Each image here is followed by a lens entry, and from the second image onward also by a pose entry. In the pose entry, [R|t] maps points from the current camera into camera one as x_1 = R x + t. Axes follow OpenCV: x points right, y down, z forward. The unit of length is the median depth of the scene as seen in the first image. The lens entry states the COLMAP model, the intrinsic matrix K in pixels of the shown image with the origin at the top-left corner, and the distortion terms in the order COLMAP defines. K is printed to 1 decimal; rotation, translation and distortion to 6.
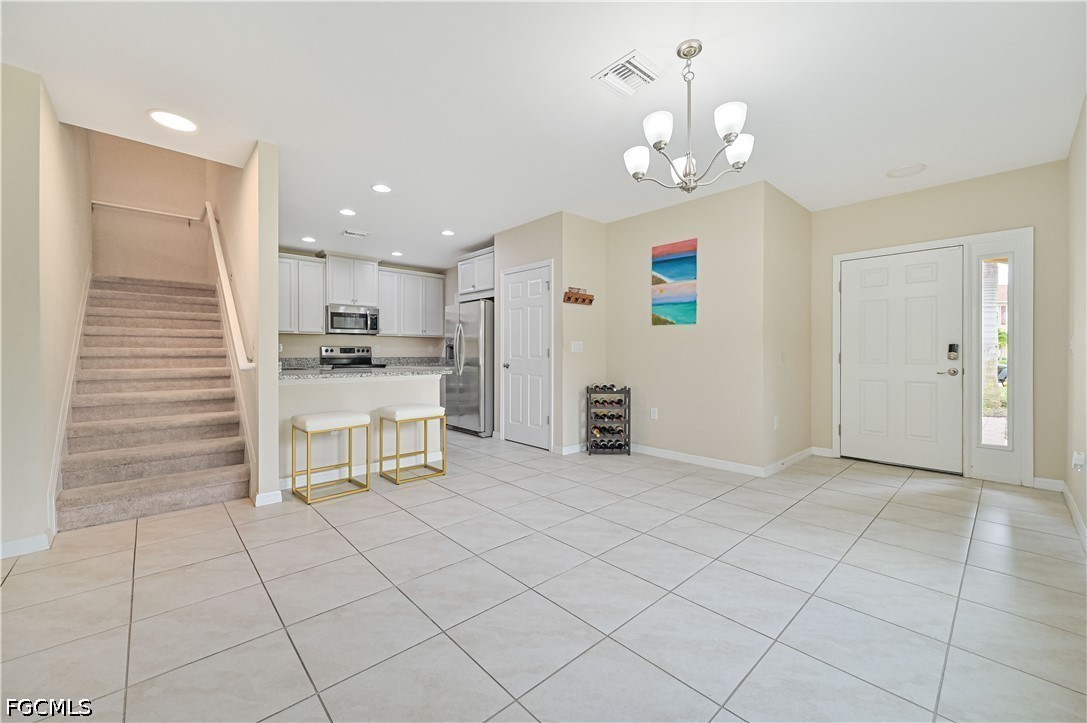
lens RADIAL K [[430.1, 0, 544.9], [0, 430.1, 353.7], [0, 0, 1]] dist [-0.000785, 0.000241]
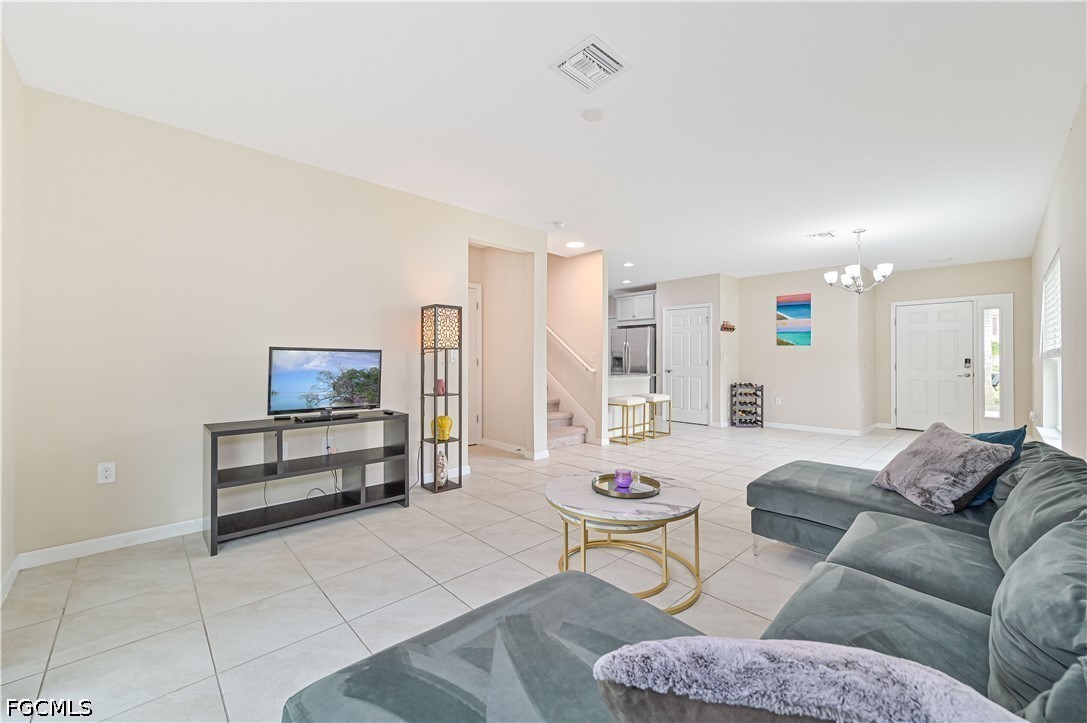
lens RADIAL K [[431.0, 0, 545.1], [0, 431.0, 355.7], [0, 0, 1]] dist [-0.000555, -0.000013]
pose [[0.999946, 0.002647, 0.010035, -0.714233], [-0.002535, 0.999935, -0.011132, -0.010027], [-0.010064, 0.011106, 0.999888, -0.664736]]
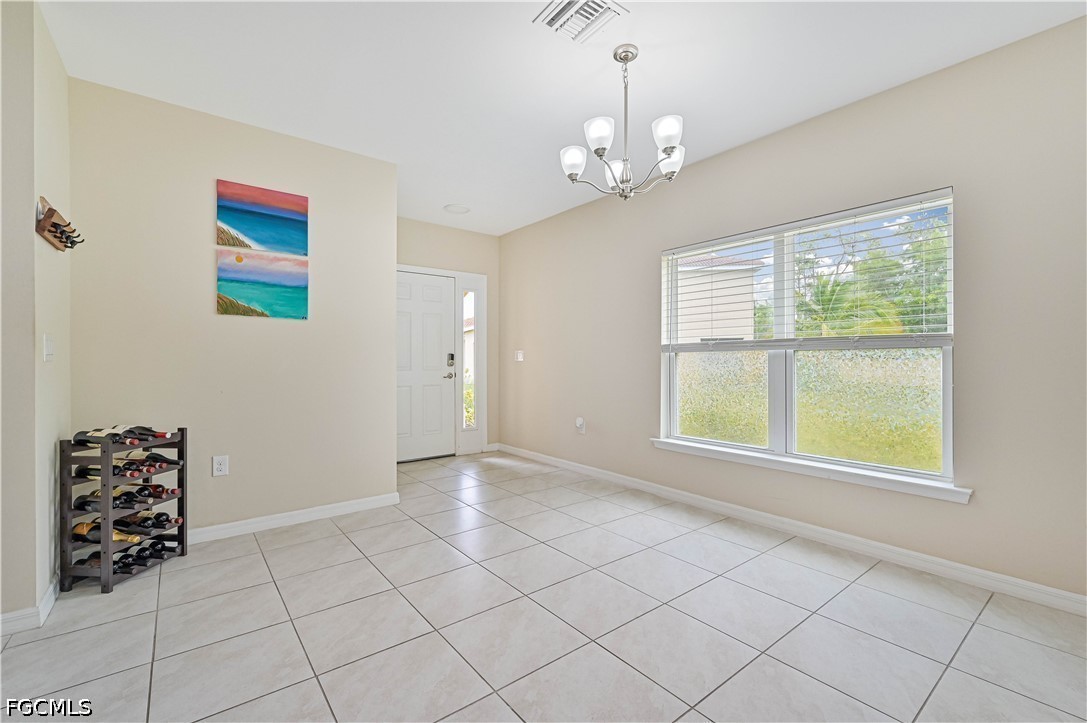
lens RADIAL K [[470.6, 0, 546.9], [0, 470.6, 358.2], [0, 0, 1]] dist [0.000710, 0.000076]
pose [[0.072125, 0.001780, 0.997394, -0.403197], [0.000820, 0.999998, -0.001844, -0.005773], [-0.997395, 0.000951, 0.072124, 0.590579]]
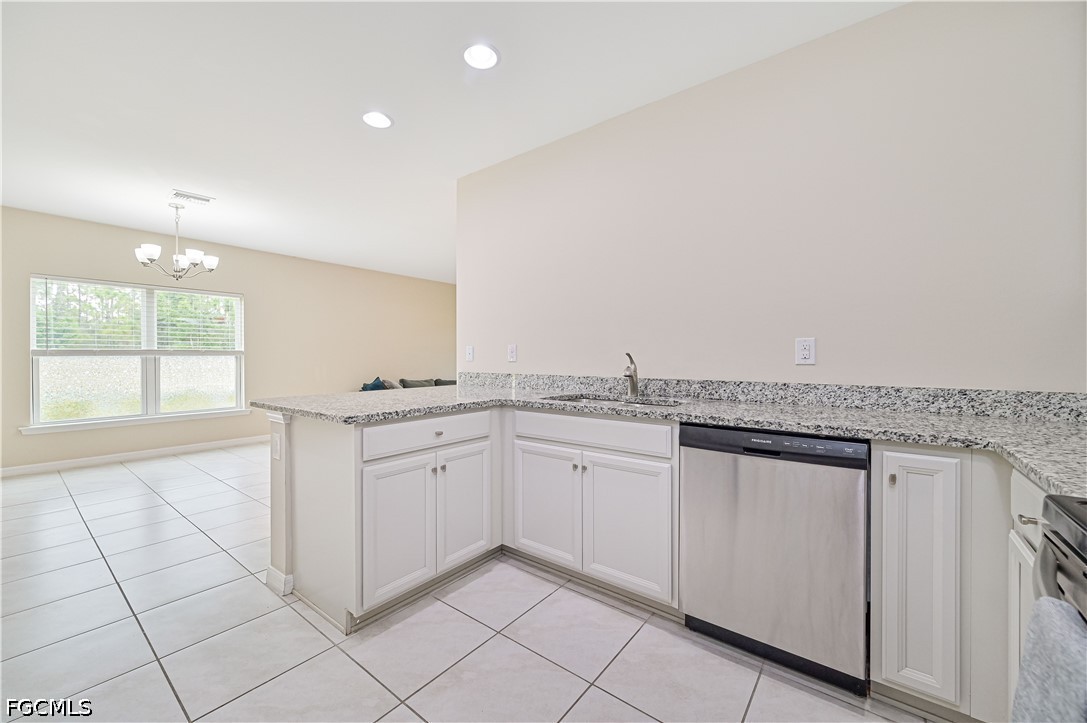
lens RADIAL K [[430.1, 0, 544.9], [0, 430.1, 353.7], [0, 0, 1]] dist [-0.000785, 0.000241]
pose [[-0.985724, 0.002110, -0.168354, -0.506840], [0.002865, 0.999987, -0.004242, -0.016901], [0.168343, -0.004664, -0.985717, 1.672978]]
